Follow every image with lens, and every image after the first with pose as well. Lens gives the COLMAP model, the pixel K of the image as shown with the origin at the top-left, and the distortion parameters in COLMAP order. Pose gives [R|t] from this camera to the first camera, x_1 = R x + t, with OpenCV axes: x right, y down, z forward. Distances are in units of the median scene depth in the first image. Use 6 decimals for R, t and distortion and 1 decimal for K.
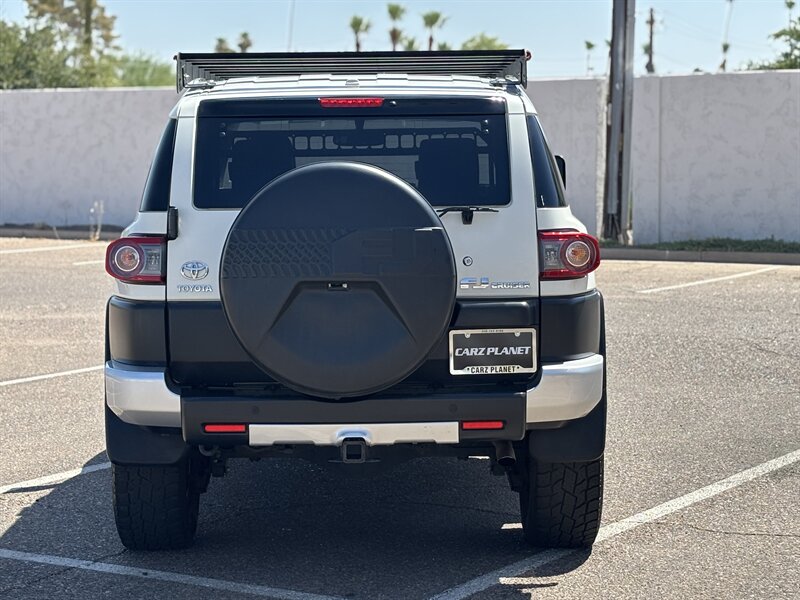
lens RADIAL K [[1830.0, 0, 394.9], [0, 1830.0, 297.6], [0, 0, 1]] dist [0.176939, 0.000000]
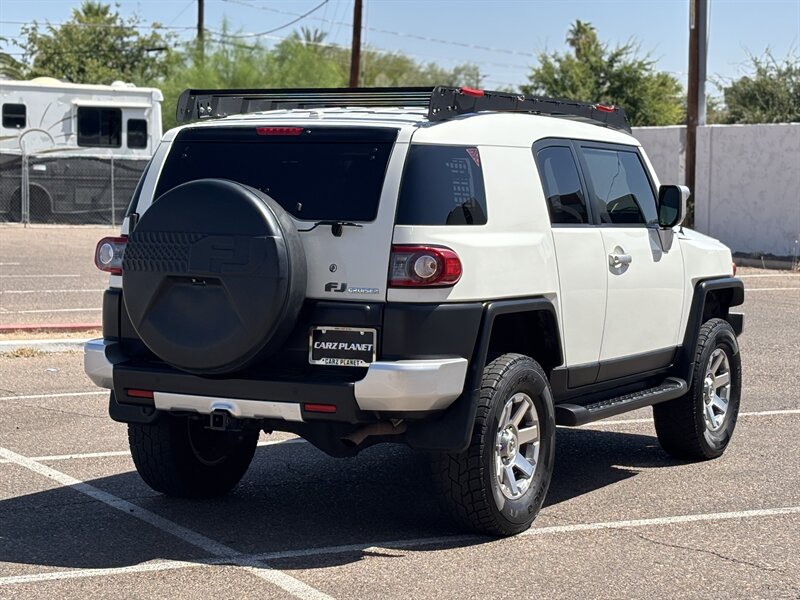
lens RADIAL K [[1830.0, 0, 400.9], [0, 1830.0, 299.9], [0, 0, 1]] dist [0.176939, 0.000000]
pose [[0.873571, 0.055042, -0.483574, 0.643645], [-0.063452, 0.997984, -0.001031, -0.001210], [0.482542, 0.031585, 0.875303, 0.002826]]
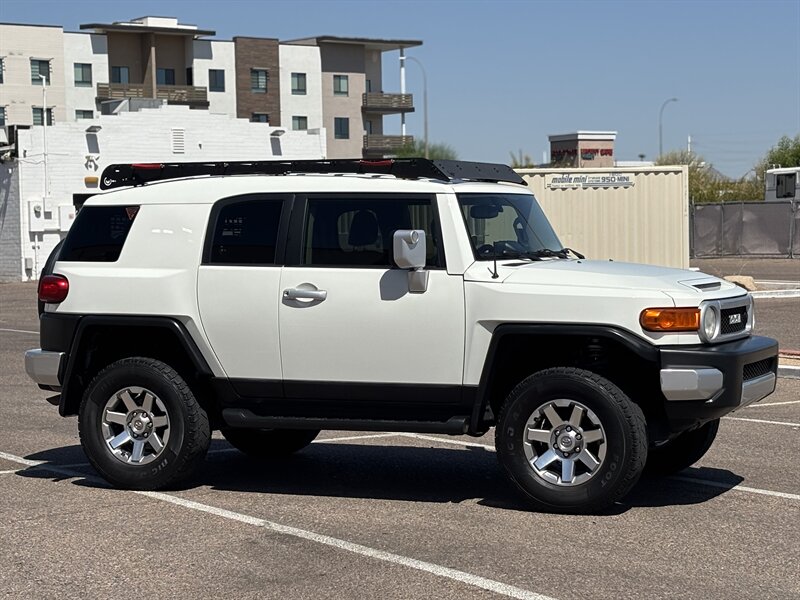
lens RADIAL K [[1830.0, 0, 400.1], [0, 1830.0, 306.6], [0, 0, 1]] dist [0.176939, 0.000000]
pose [[-0.410919, 0.054640, -0.910033, 1.545686], [-0.059696, 0.994448, 0.086663, -0.177744], [0.909715, 0.089937, -0.405375, 2.024397]]
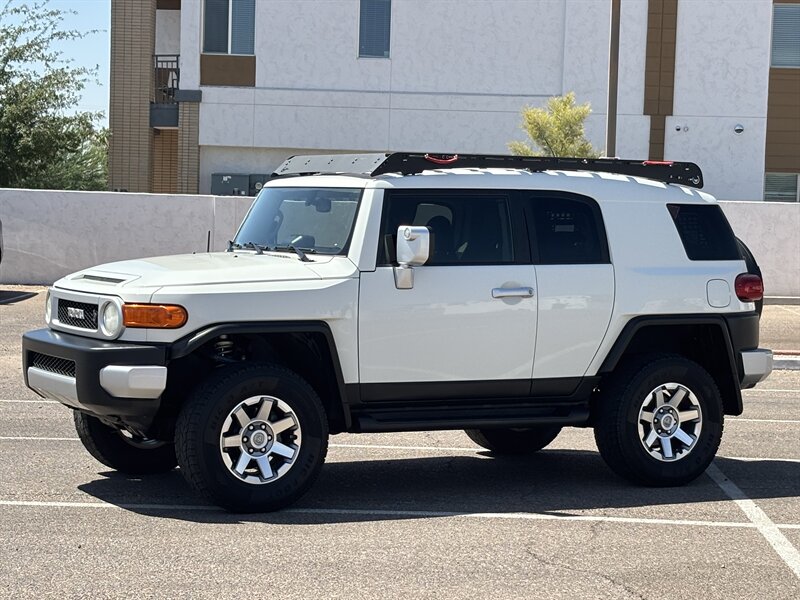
lens RADIAL K [[1830.0, 0, 382.9], [0, 1830.0, 302.0], [0, 0, 1]] dist [0.176939, 0.000000]
pose [[-0.477956, -0.044670, 0.877247, -1.504377], [0.052327, 0.995484, 0.079200, -0.163999], [-0.876824, 0.083758, -0.473460, 2.145917]]
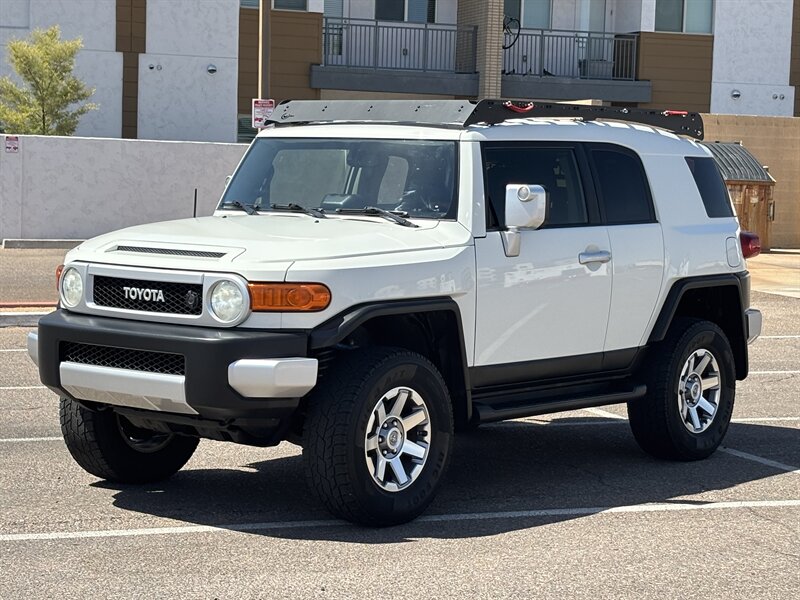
lens RADIAL K [[1830.0, 0, 394.1], [0, 1830.0, 303.3], [0, 0, 1]] dist [0.176939, 0.000000]
pose [[-0.776887, -0.055929, 0.627151, -0.940783], [0.034375, 0.990794, 0.130940, -0.197414], [-0.628701, 0.123284, -0.767813, 2.493485]]
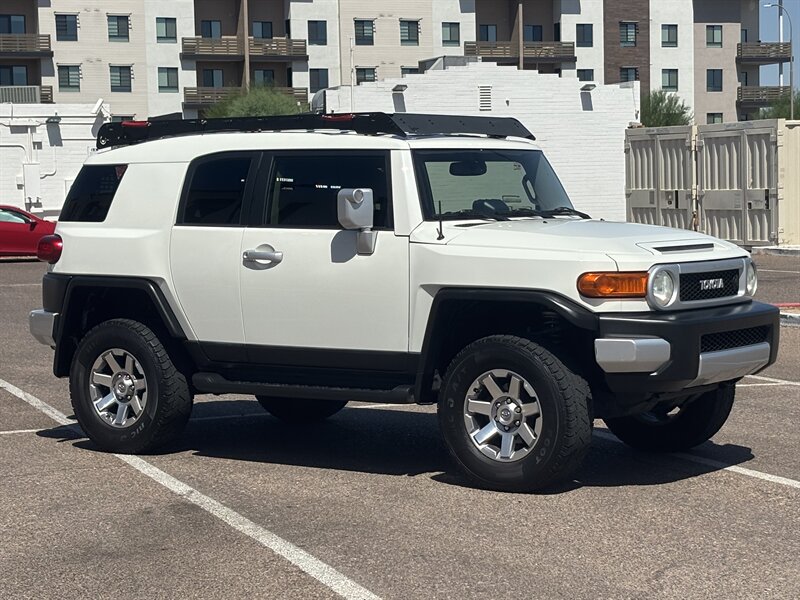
lens RADIAL K [[1830.0, 0, 396.0], [0, 1830.0, 322.4], [0, 0, 1]] dist [0.176939, 0.000000]
pose [[-0.598228, 0.078261, -0.797495, 1.289390], [-0.043385, 0.990597, 0.129755, -0.194323], [0.800151, 0.112222, -0.589207, 2.304980]]
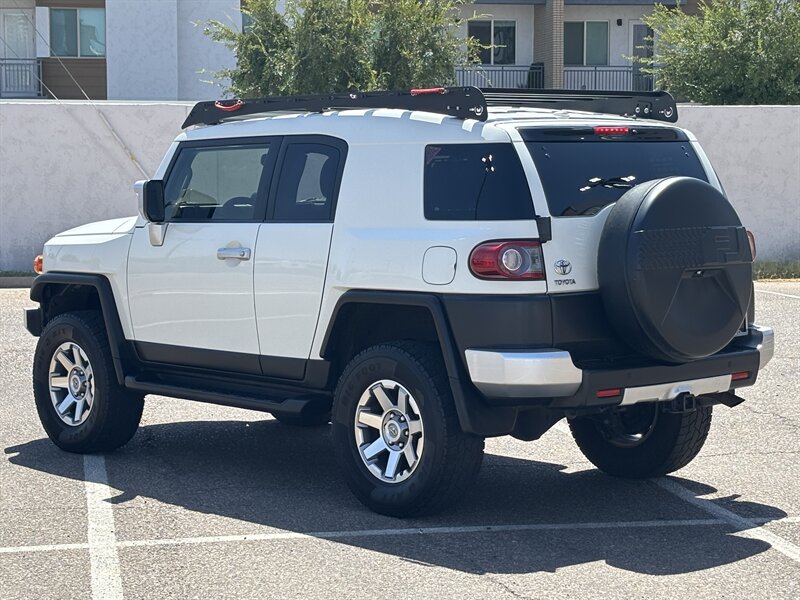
lens RADIAL K [[1830.0, 0, 396.1], [0, 1830.0, 294.9], [0, 0, 1]] dist [0.176939, 0.000000]
pose [[0.746657, -0.043619, 0.663778, -1.000623], [0.055734, 0.998441, 0.002918, -0.006325], [-0.662871, 0.034816, 0.747924, 0.166825]]
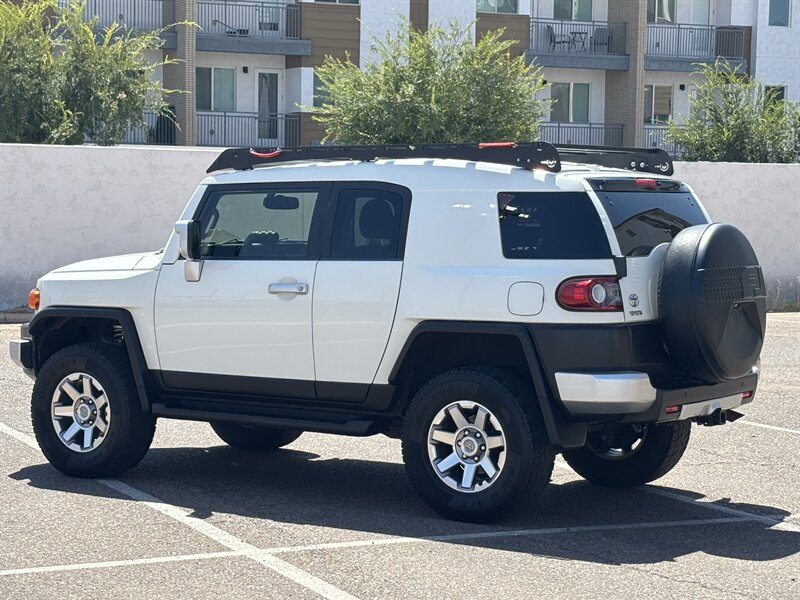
lens RADIAL K [[1830.0, 0, 387.0], [0, 1830.0, 300.9], [0, 0, 1]] dist [0.176939, 0.000000]
pose [[0.565676, -0.029634, 0.824095, -1.374814], [0.056563, 0.998395, -0.002924, -0.021054], [-0.822685, 0.048267, 0.566445, 0.362113]]
